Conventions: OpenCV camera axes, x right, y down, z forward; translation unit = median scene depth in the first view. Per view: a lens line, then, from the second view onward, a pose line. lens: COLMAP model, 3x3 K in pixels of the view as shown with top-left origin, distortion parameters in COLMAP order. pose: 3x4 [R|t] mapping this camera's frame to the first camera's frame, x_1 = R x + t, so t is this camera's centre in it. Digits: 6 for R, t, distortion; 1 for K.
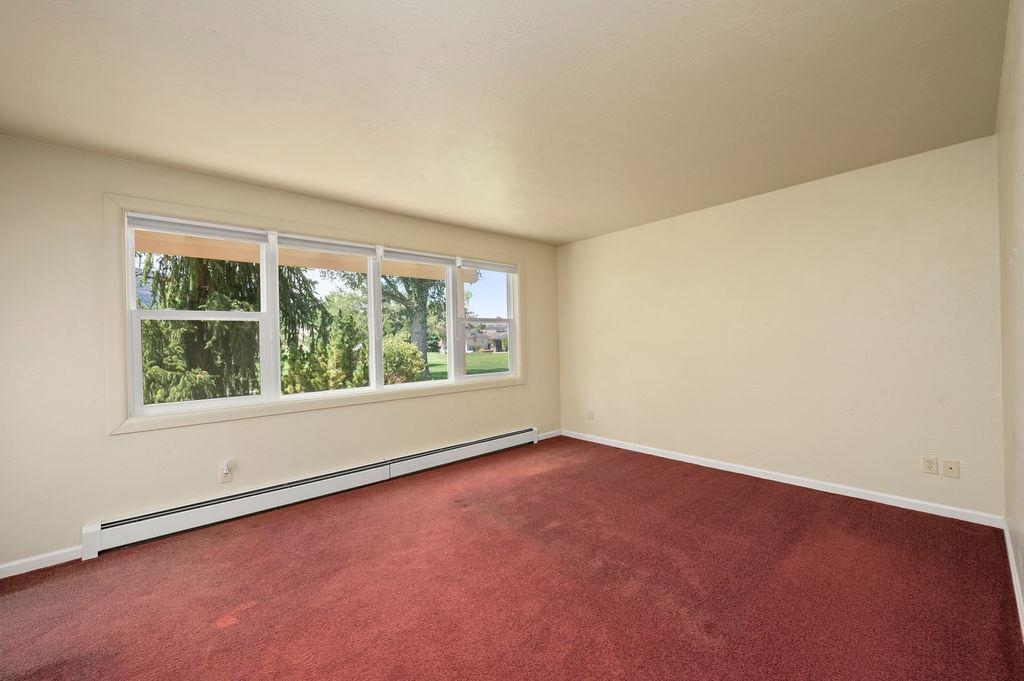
lens RADIAL K [[414.3, 0, 504.3], [0, 414.3, 341.7], [0, 0, 1]] dist [0.003549, 0.000261]
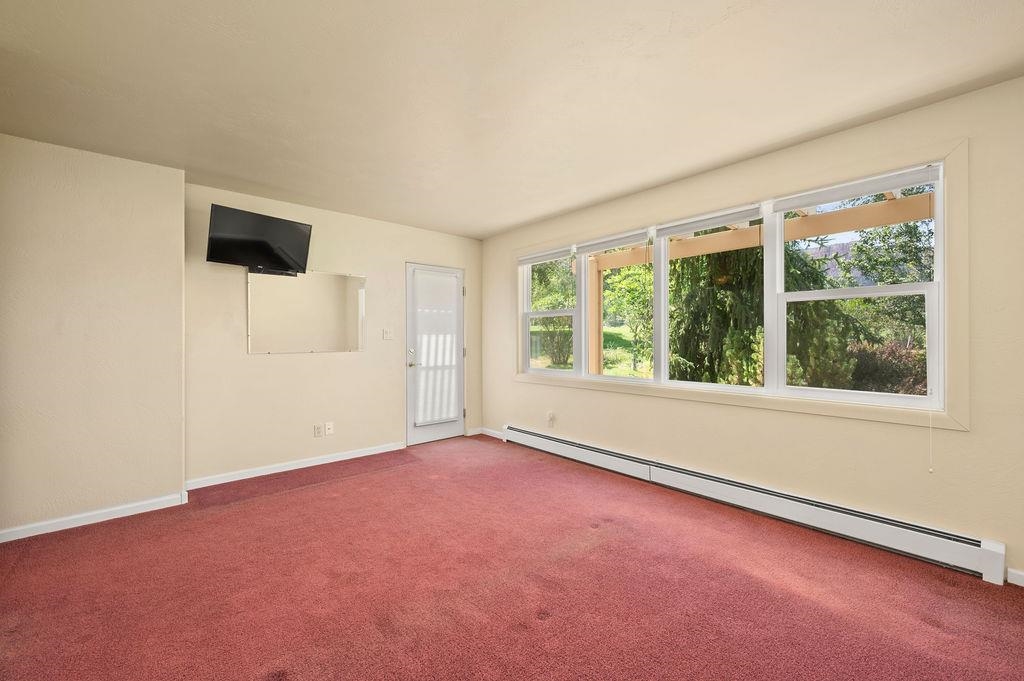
lens RADIAL K [[414.3, 0, 505.5], [0, 414.3, 335.0], [0, 0, 1]] dist [0.003549, 0.000261]
pose [[-0.038684, 0.019394, -0.999063, 0.661386], [0.023793, 0.999546, 0.018482, -0.017368], [0.998968, -0.023056, -0.039128, 0.736922]]
